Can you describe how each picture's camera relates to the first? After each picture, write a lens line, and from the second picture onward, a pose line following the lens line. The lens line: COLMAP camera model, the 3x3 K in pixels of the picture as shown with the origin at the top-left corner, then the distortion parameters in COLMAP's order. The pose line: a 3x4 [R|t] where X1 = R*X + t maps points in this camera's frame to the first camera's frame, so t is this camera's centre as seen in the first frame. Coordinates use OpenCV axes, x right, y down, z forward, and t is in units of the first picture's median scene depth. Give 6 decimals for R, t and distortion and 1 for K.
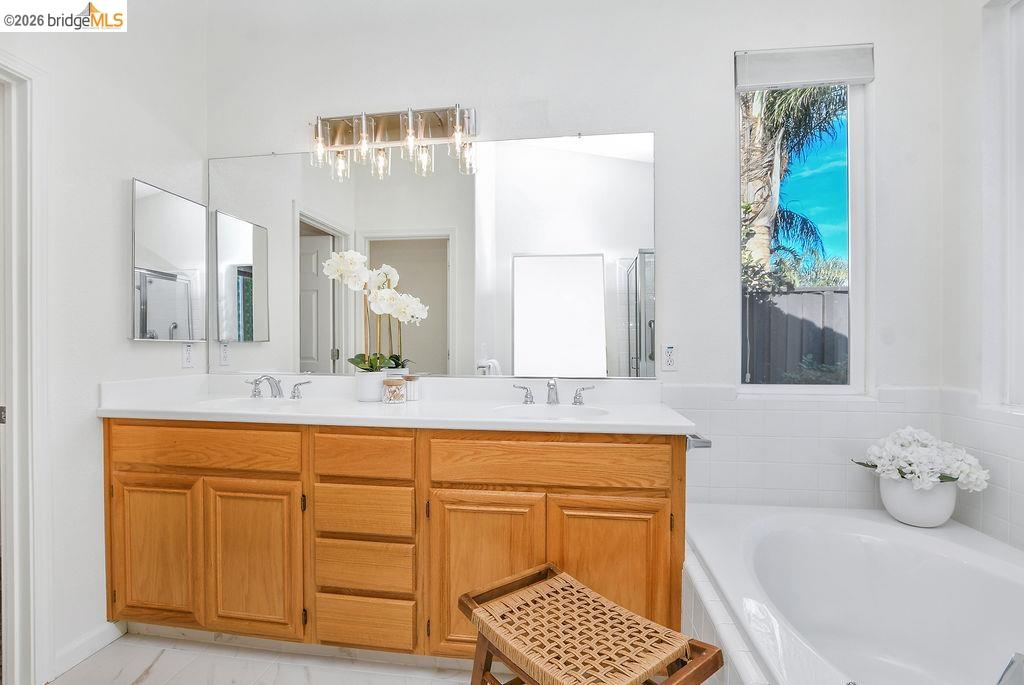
lens RADIAL K [[481.4, 0, 502.6], [0, 481.4, 349.4], [0, 0, 1]] dist [-0.032814, 0.002461]
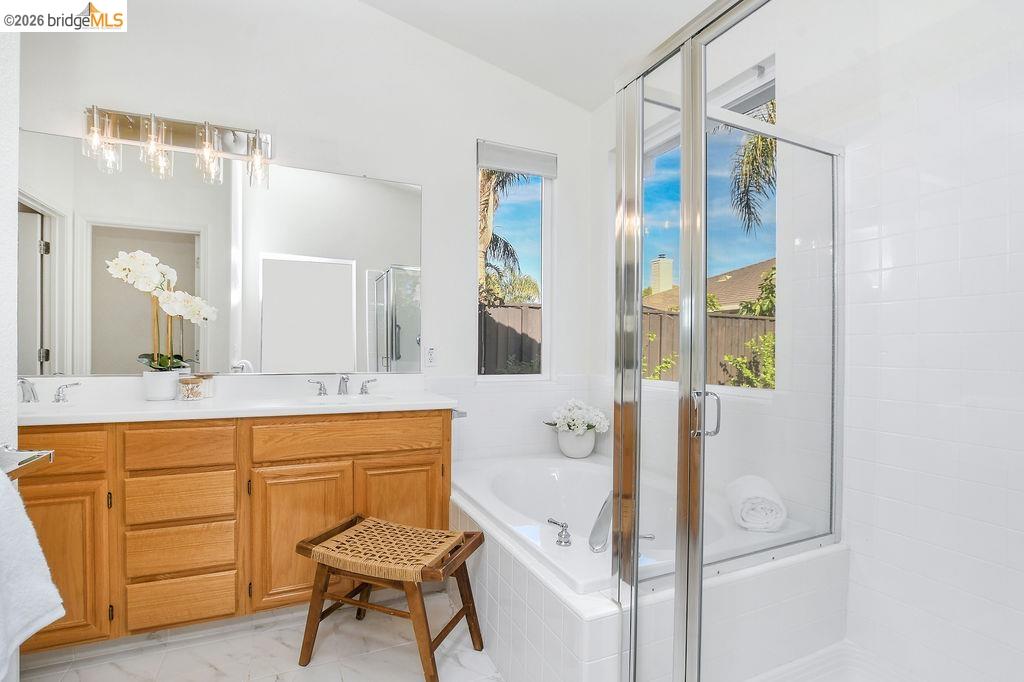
lens RADIAL K [[486.1, 0, 504.8], [0, 486.1, 351.3], [0, 0, 1]] dist [-0.030254, 0.002457]
pose [[0.841641, 0.000861, 0.540036, -0.256626], [-0.001967, 0.999997, 0.001471, 0.001111], [-0.540033, -0.002300, 0.841641, -0.307060]]
